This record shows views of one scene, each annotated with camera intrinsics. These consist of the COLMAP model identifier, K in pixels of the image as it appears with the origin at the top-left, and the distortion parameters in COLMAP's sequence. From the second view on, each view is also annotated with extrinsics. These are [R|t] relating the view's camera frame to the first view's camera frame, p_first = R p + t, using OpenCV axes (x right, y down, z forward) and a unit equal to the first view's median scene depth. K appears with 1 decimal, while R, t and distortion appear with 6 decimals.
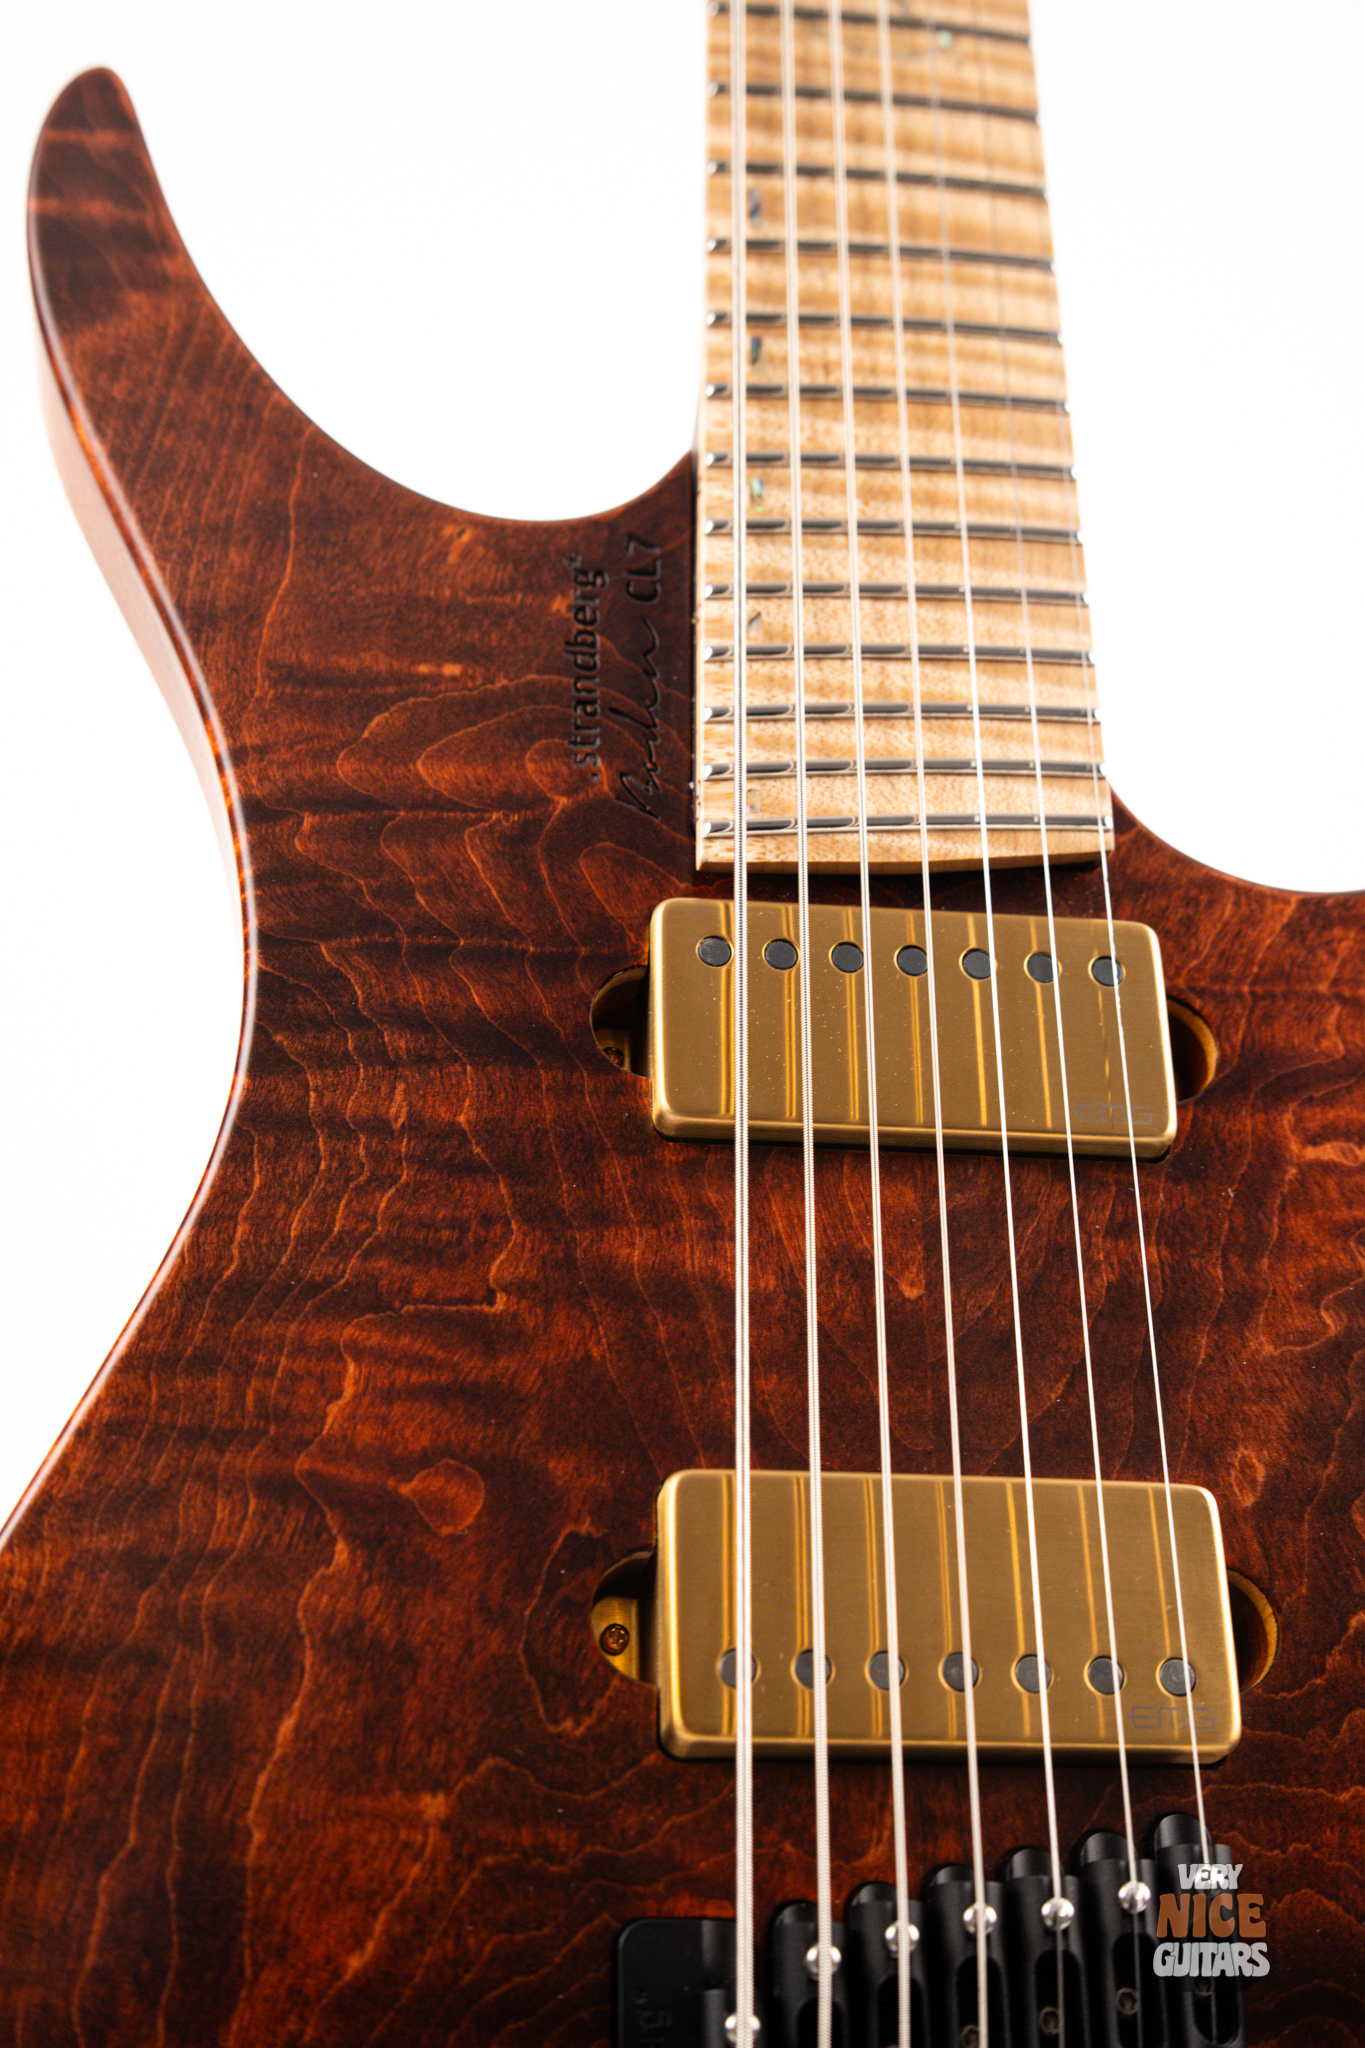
lens RADIAL K [[2931.7, 0, 690.5], [0, 2931.7, 1038.0], [0, 0, 1]] dist [0.038395, 0.000000]
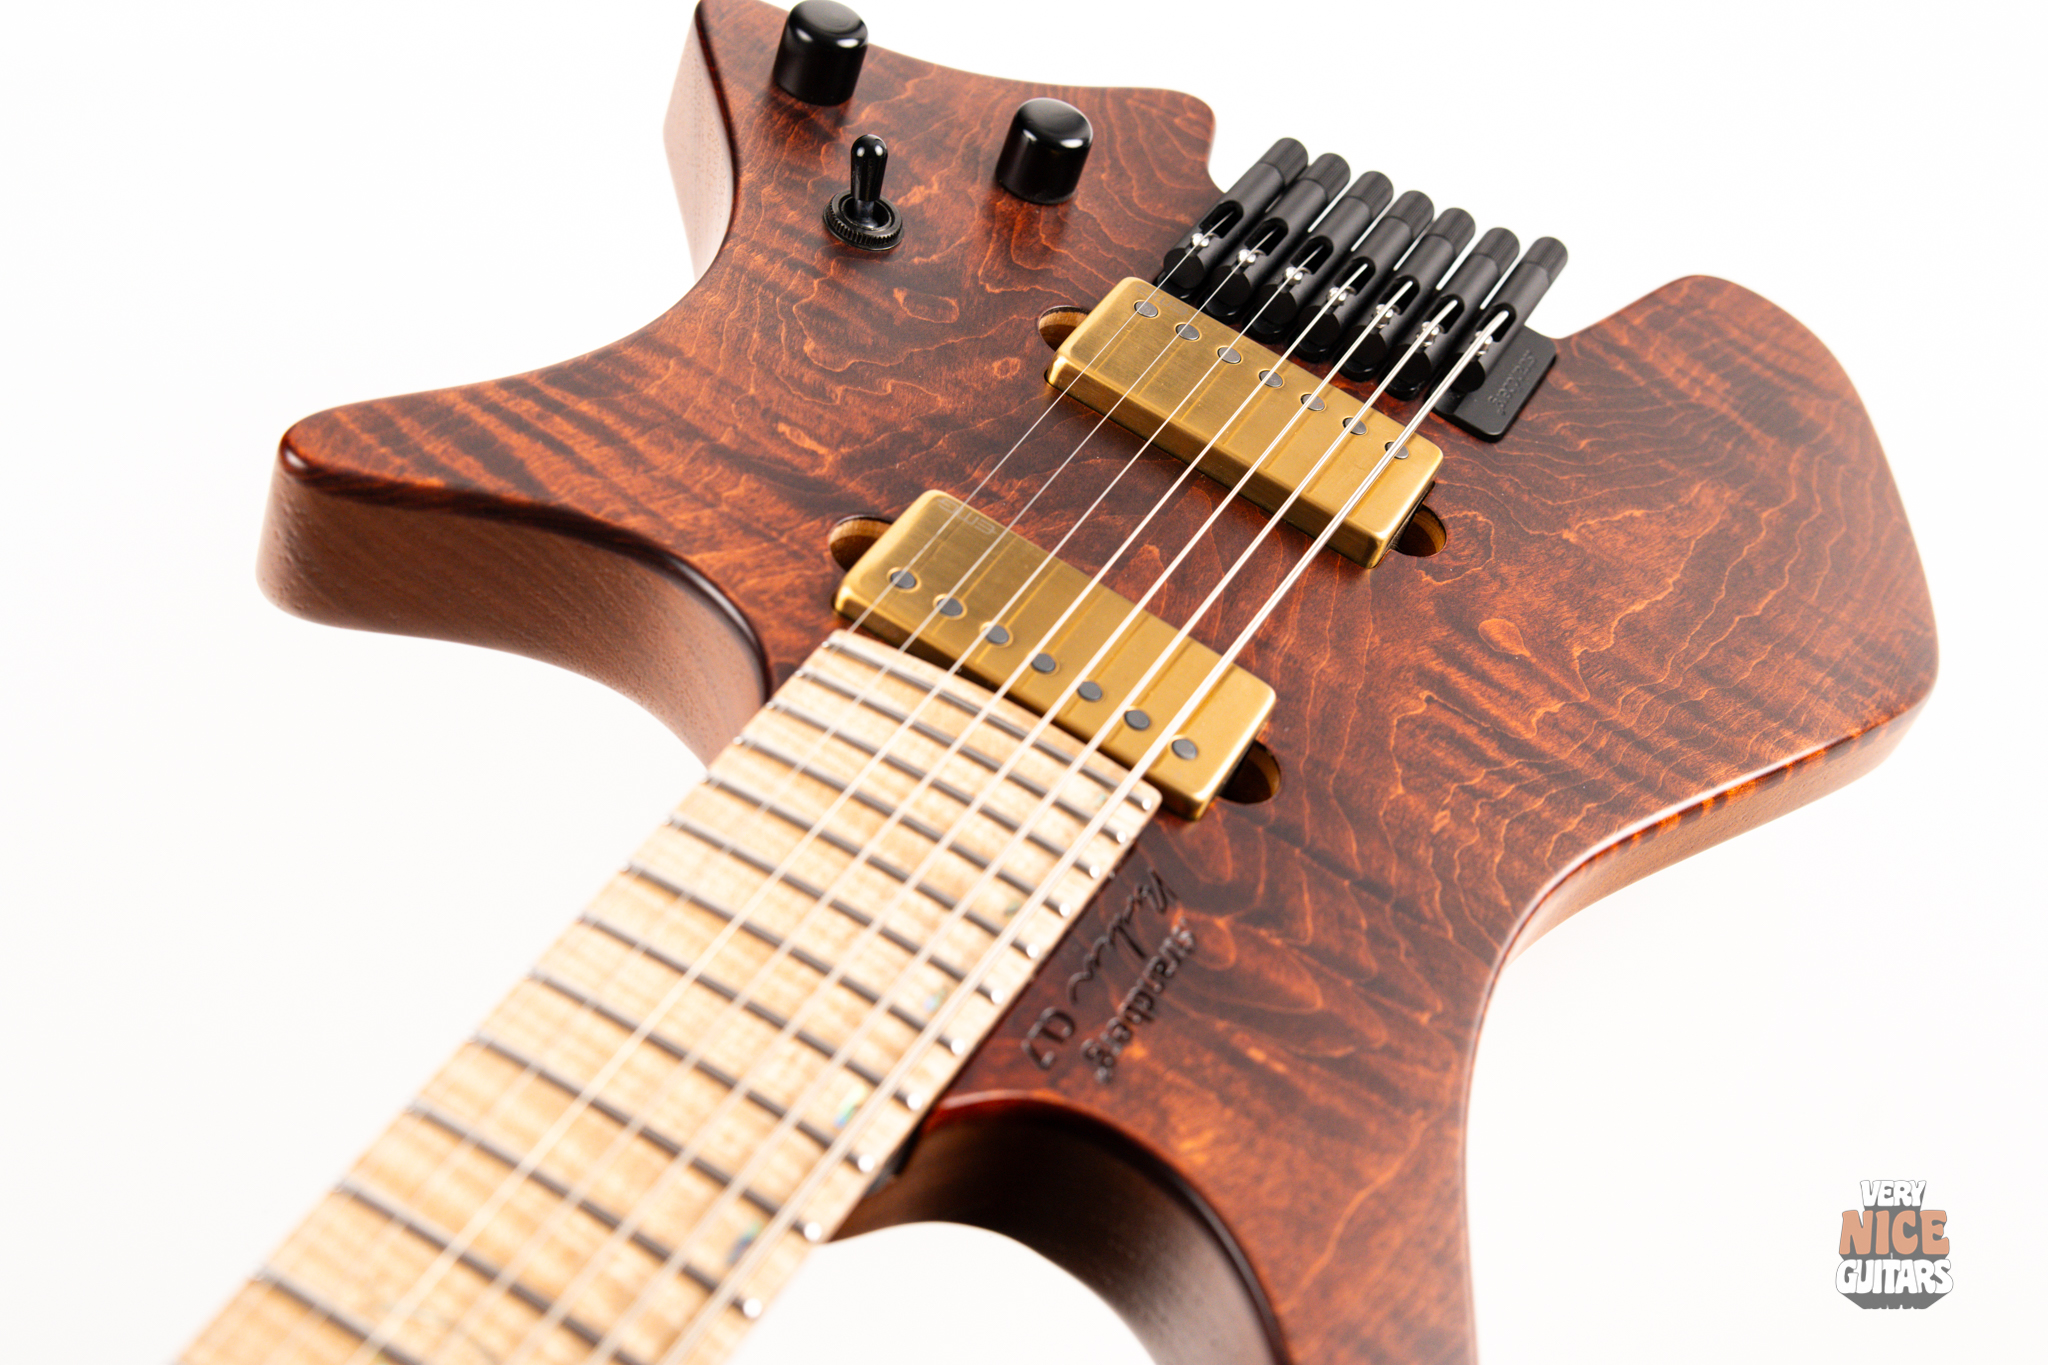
lens RADIAL K [[2931.7, 0, 1037.9], [0, 2931.7, 663.6], [0, 0, 1]] dist [0.038395, 0.000000]
pose [[-0.788533, -0.612880, 0.050921, 0.015954], [0.231652, -0.219300, 0.947758, -1.195455], [-0.569695, 0.759135, 0.314900, 0.631954]]
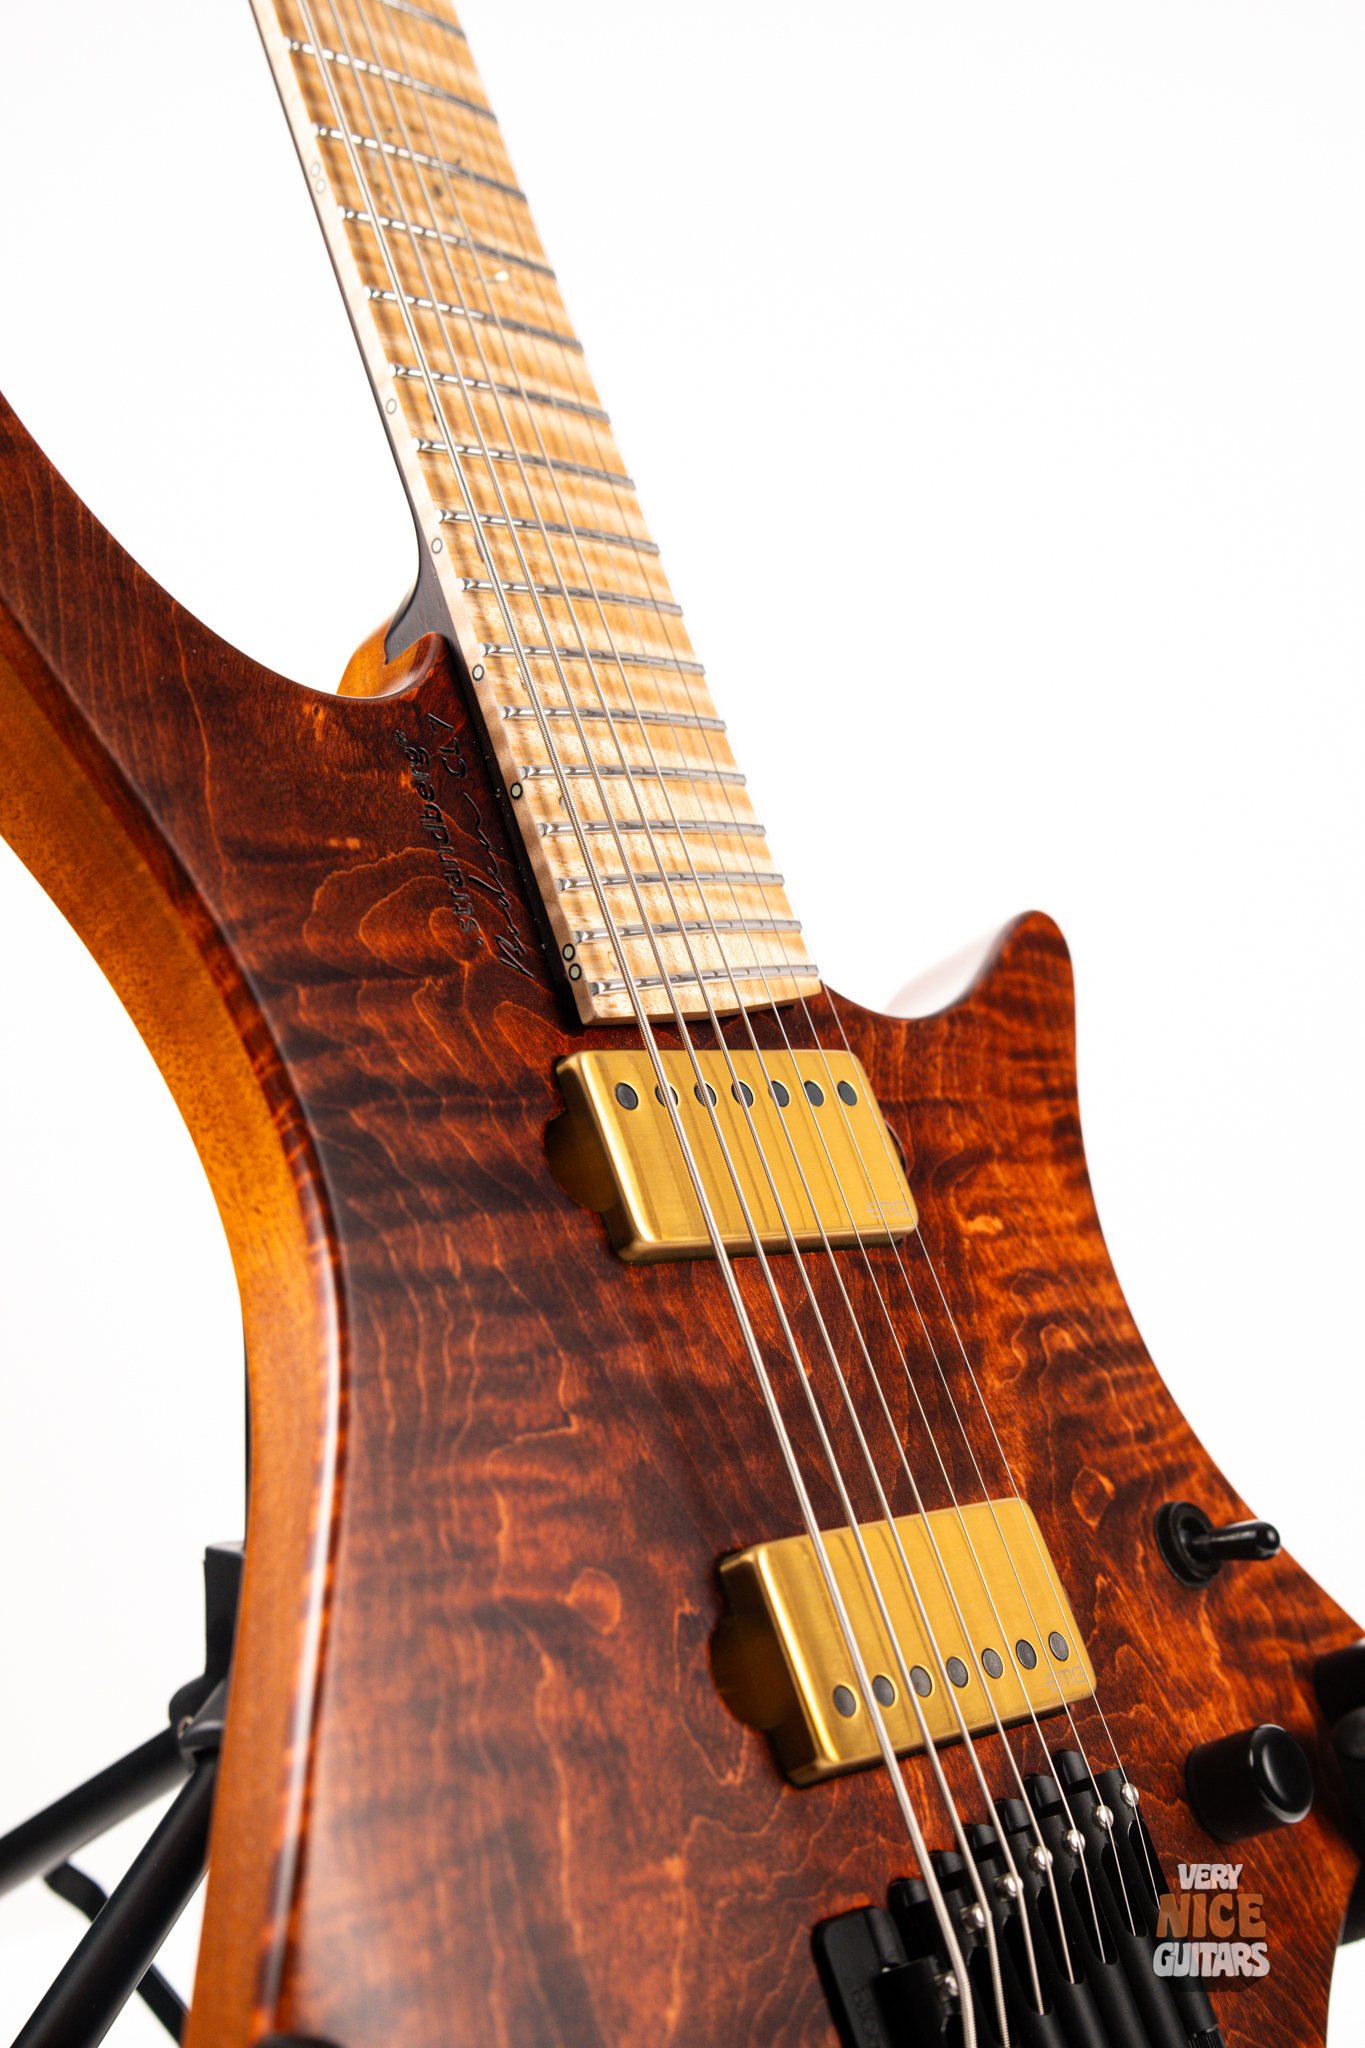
lens RADIAL K [[2931.7, 0, 691.8], [0, 2931.7, 1005.6], [0, 0, 1]] dist [0.038395, 0.000000]
pose [[0.767345, -0.034667, 0.640296, -0.717201], [0.029845, 0.999386, 0.018342, -0.086472], [-0.640539, 0.005035, 0.767909, 0.096549]]
